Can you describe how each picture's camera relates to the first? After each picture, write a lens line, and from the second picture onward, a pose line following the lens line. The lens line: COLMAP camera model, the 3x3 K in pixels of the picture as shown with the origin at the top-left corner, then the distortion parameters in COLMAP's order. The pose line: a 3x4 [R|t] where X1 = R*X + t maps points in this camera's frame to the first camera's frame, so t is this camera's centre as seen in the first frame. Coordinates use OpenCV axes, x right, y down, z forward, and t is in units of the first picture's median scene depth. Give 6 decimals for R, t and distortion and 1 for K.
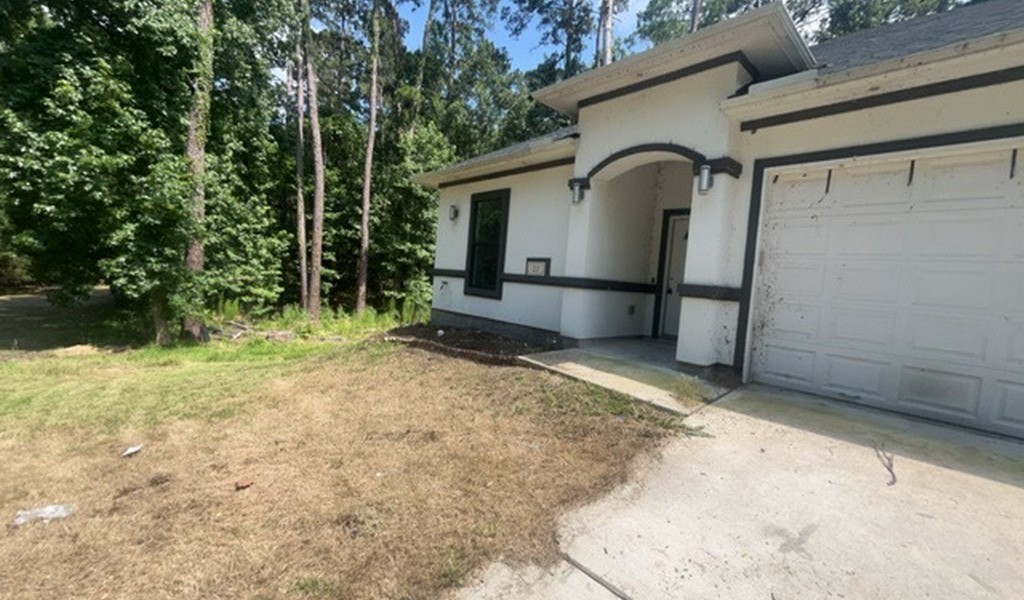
lens RADIAL K [[417.8, 0, 514.5], [0, 417.8, 290.1], [0, 0, 1]] dist [0.000481, 0.000044]
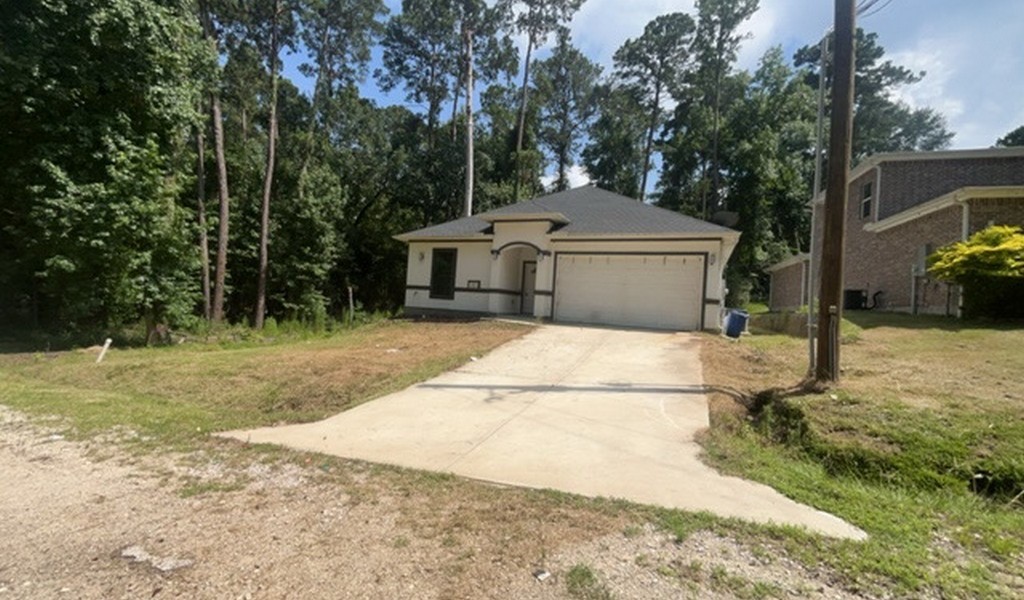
lens RADIAL K [[417.8, 0, 514.5], [0, 417.8, 290.1], [0, 0, 1]] dist [0.000481, 0.000044]
pose [[0.922229, -0.007557, 0.386570, -0.354439], [0.021208, 0.999292, -0.031061, 0.029232], [-0.386061, 0.036843, 0.921737, -0.679463]]
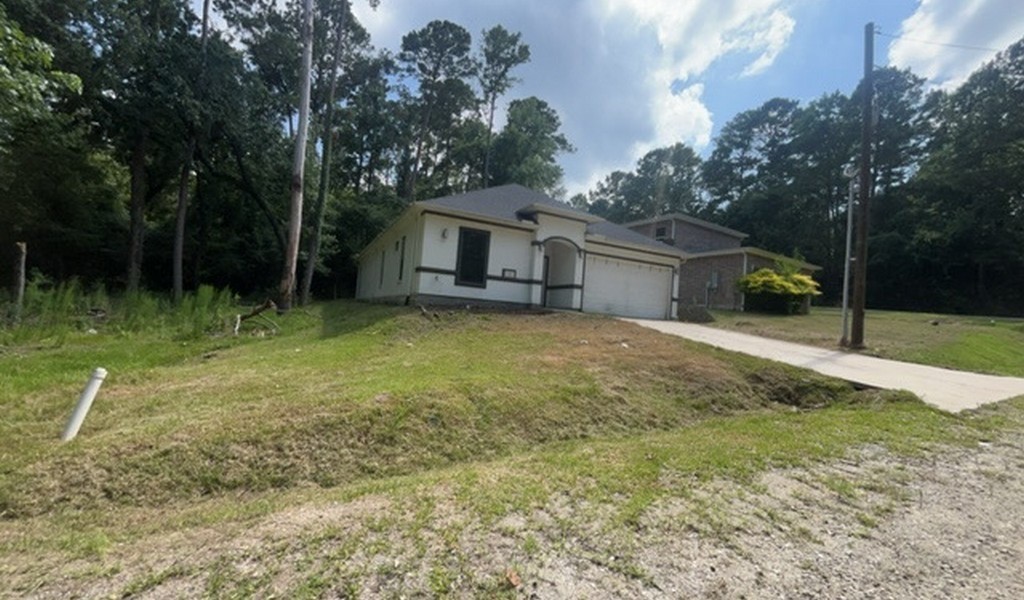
lens RADIAL K [[417.8, 0, 514.5], [0, 417.8, 290.1], [0, 0, 1]] dist [0.000481, 0.000044]
pose [[0.294596, 0.006706, 0.955598, -1.131514], [-0.027271, 0.999627, 0.001393, 0.015074], [-0.955233, -0.026470, 0.294669, 0.189641]]
